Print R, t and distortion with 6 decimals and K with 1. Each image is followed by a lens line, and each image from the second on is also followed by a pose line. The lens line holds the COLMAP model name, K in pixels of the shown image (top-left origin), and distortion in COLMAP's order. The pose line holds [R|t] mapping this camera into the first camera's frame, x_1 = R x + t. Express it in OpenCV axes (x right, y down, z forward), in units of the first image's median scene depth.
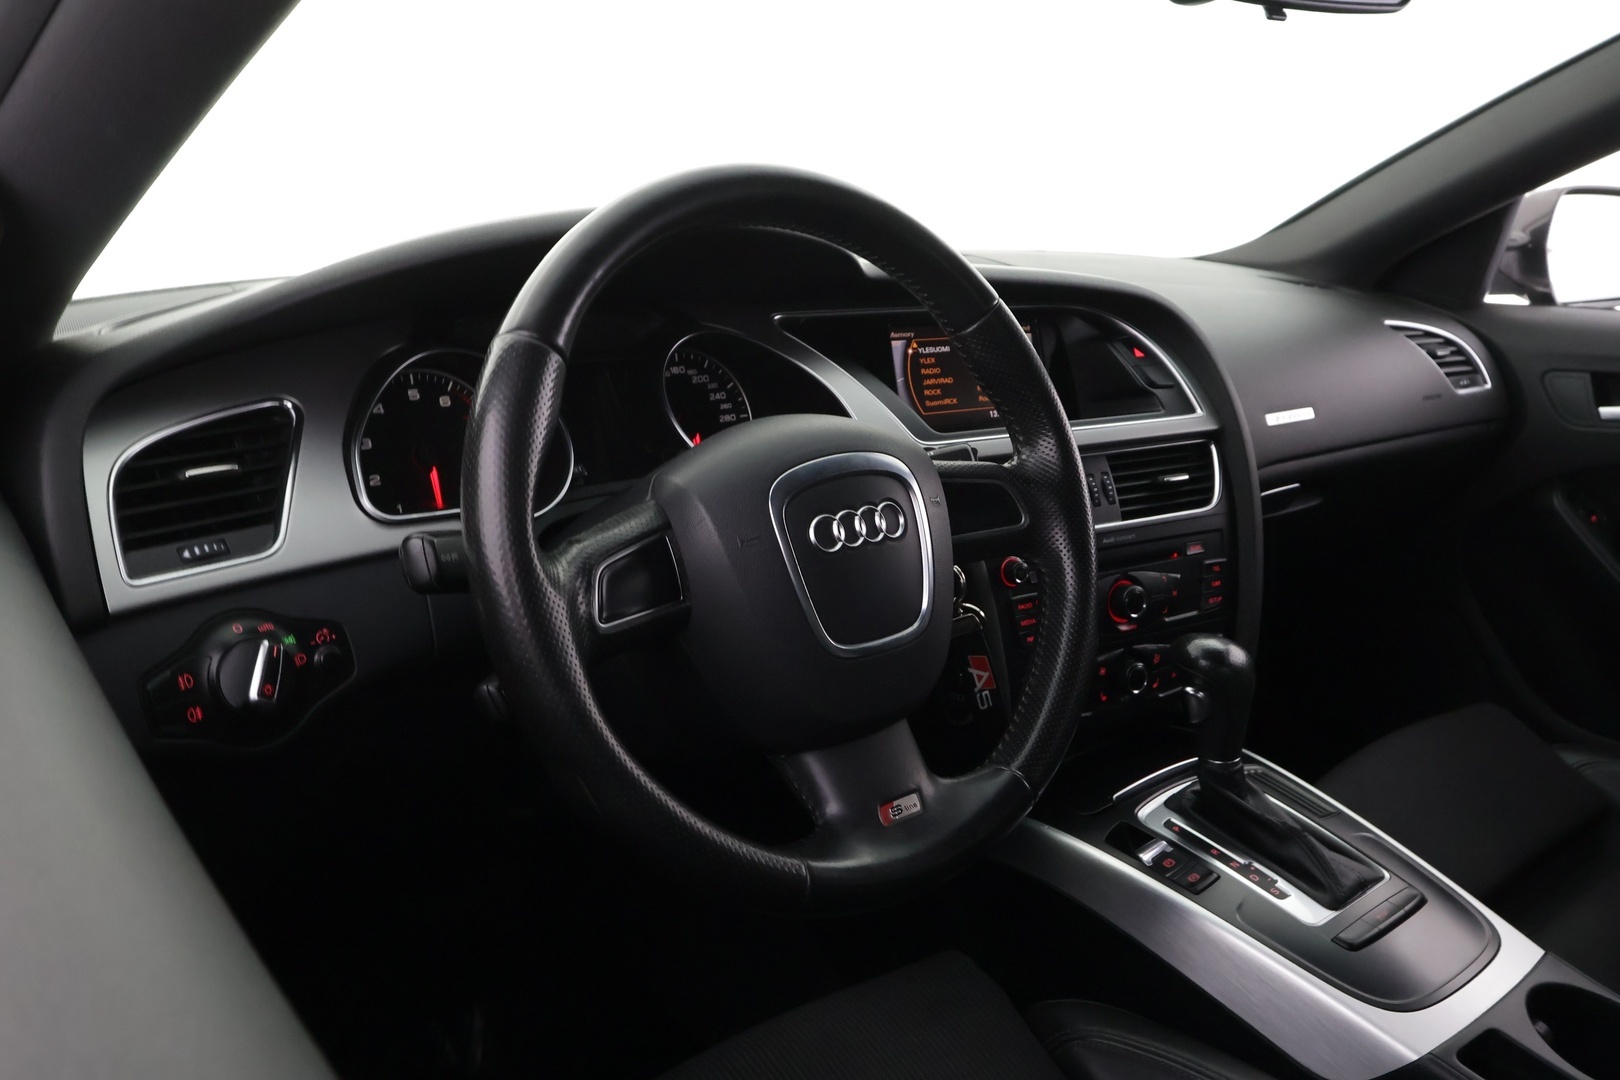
lens RADIAL K [[1268.7, 0, 810.0], [0, 1268.7, 540.0], [0, 0, 1]] dist [-0.003756, 0.007793]
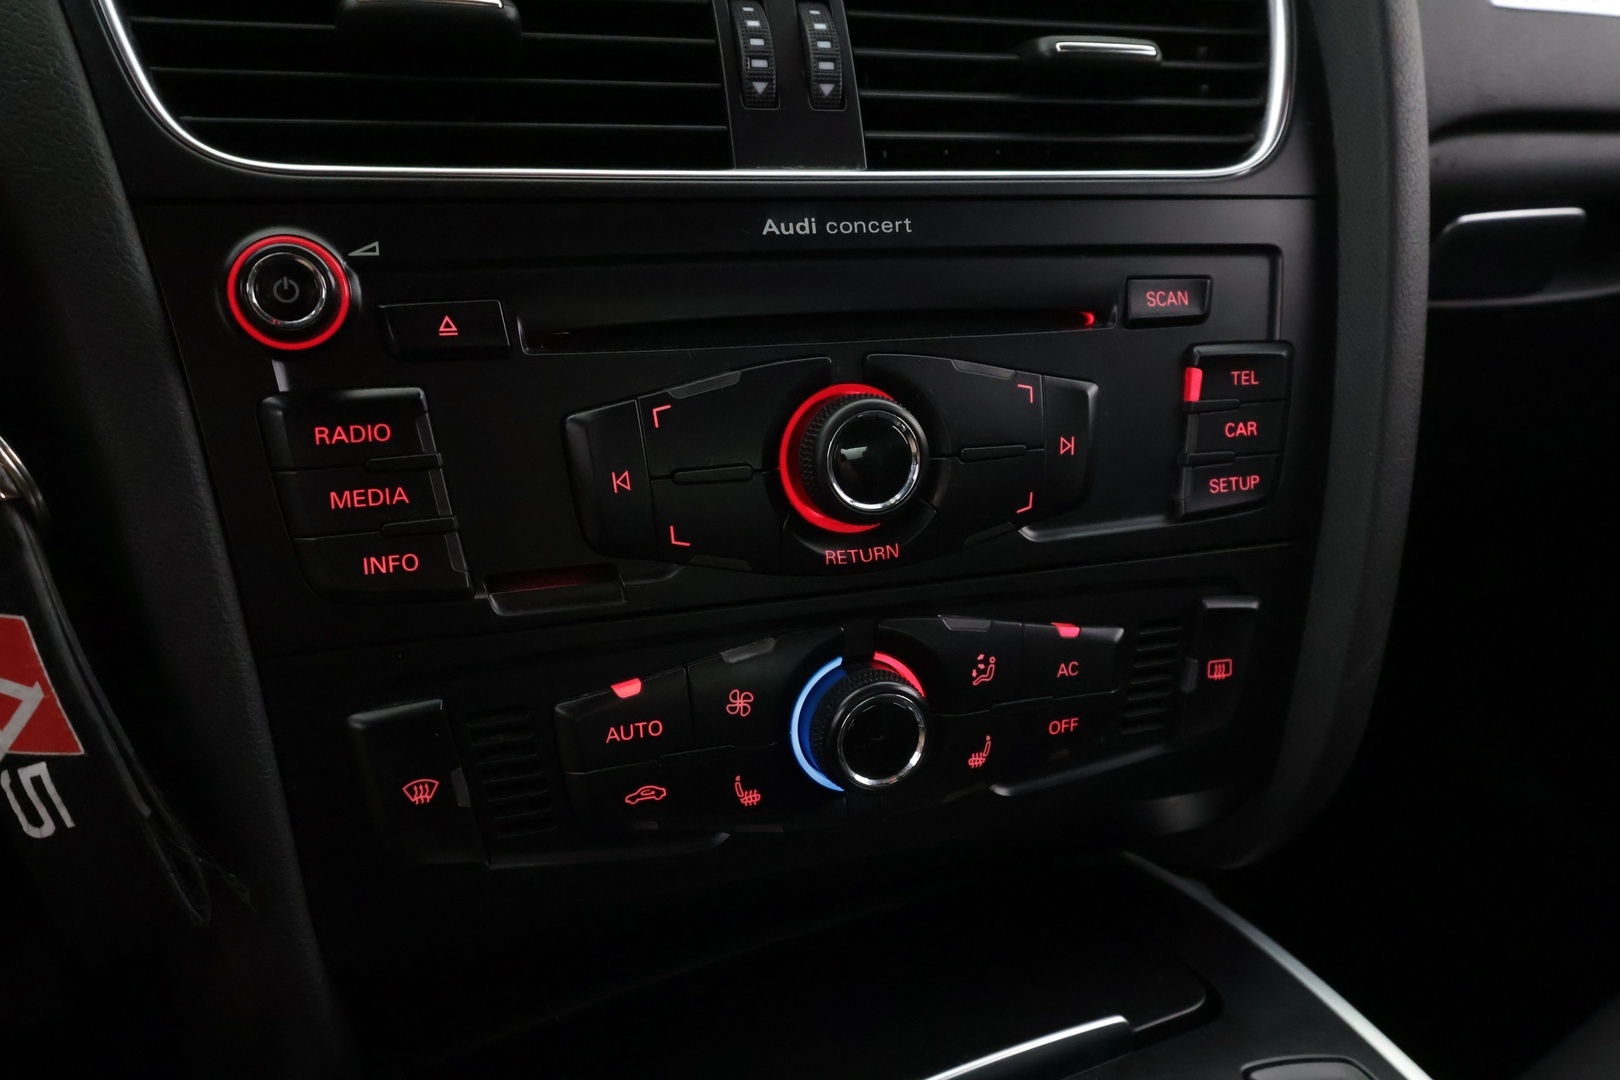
lens RADIAL K [[1268.7, 0, 810.0], [0, 1268.7, 540.0], [0, 0, 1]] dist [-0.003756, 0.007793]
pose [[0.981338, 0.059096, -0.182986, 0.284307], [-0.050904, 0.997493, 0.049148, 0.052020], [0.185432, -0.038916, 0.981886, 0.708010]]
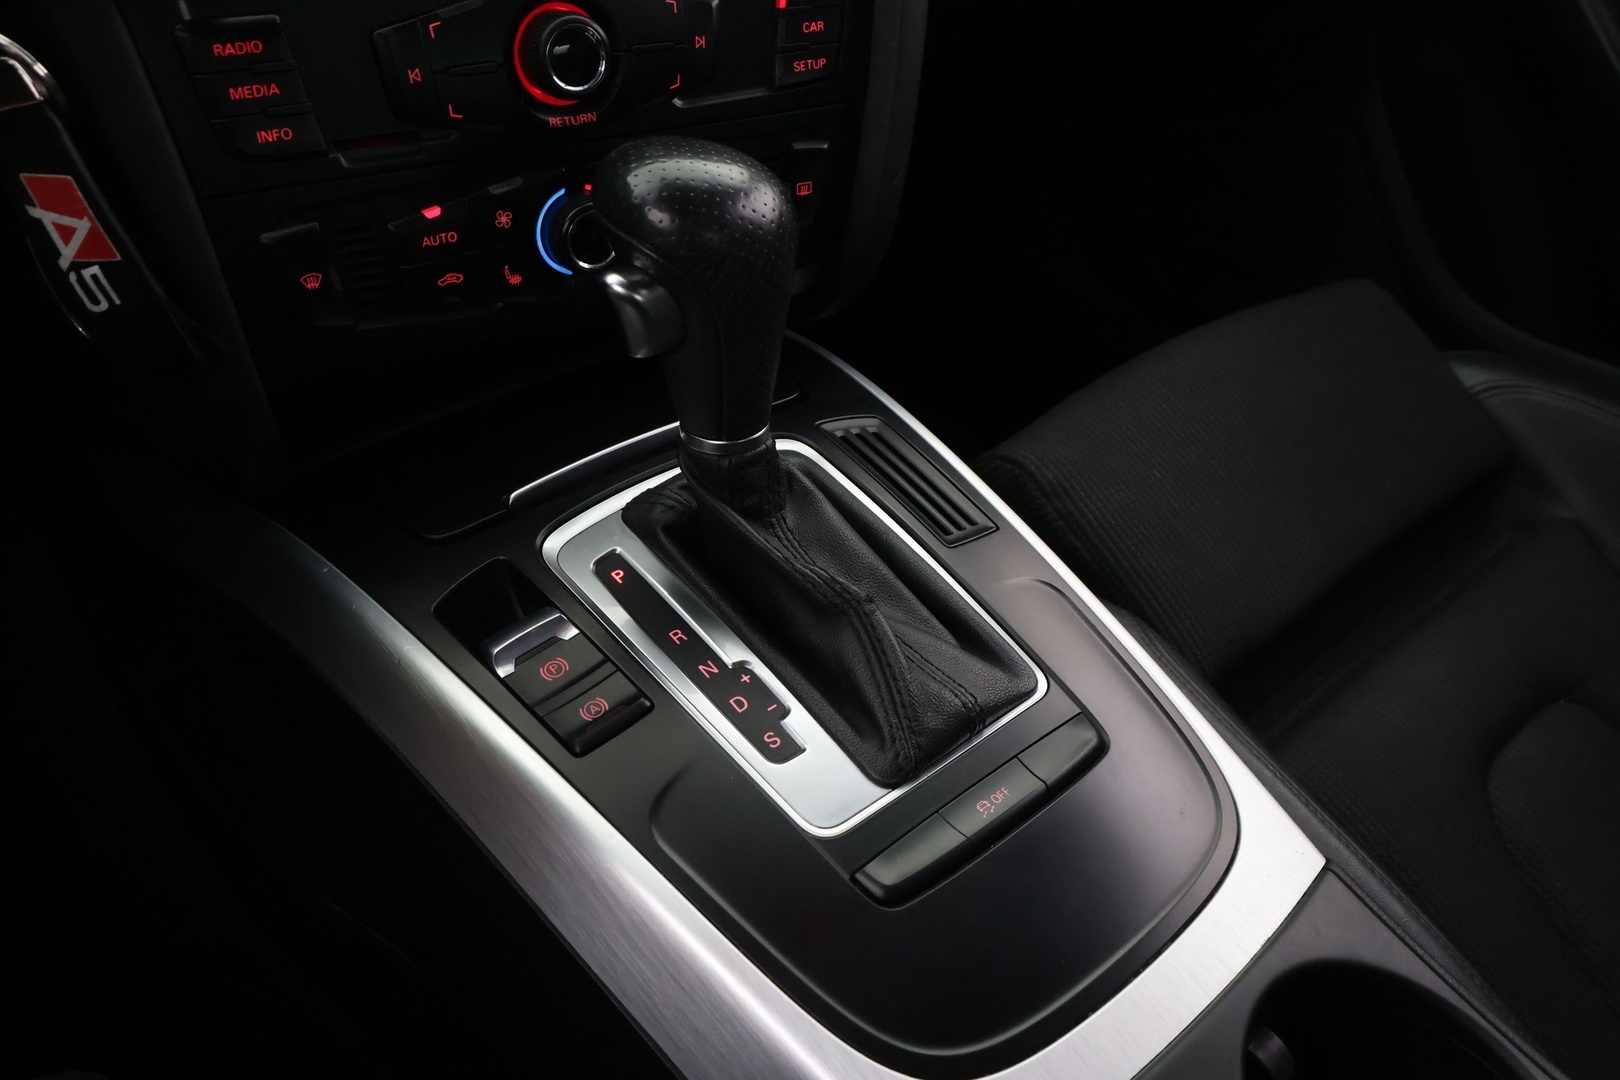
lens RADIAL K [[1268.7, 0, 810.0], [0, 1268.7, 540.0], [0, 0, 1]] dist [-0.003756, 0.007793]
pose [[0.997591, 0.021892, 0.065830, 0.300462], [-0.045212, 0.924874, 0.377576, 0.033816], [-0.052619, -0.379642, 0.923636, 0.523585]]
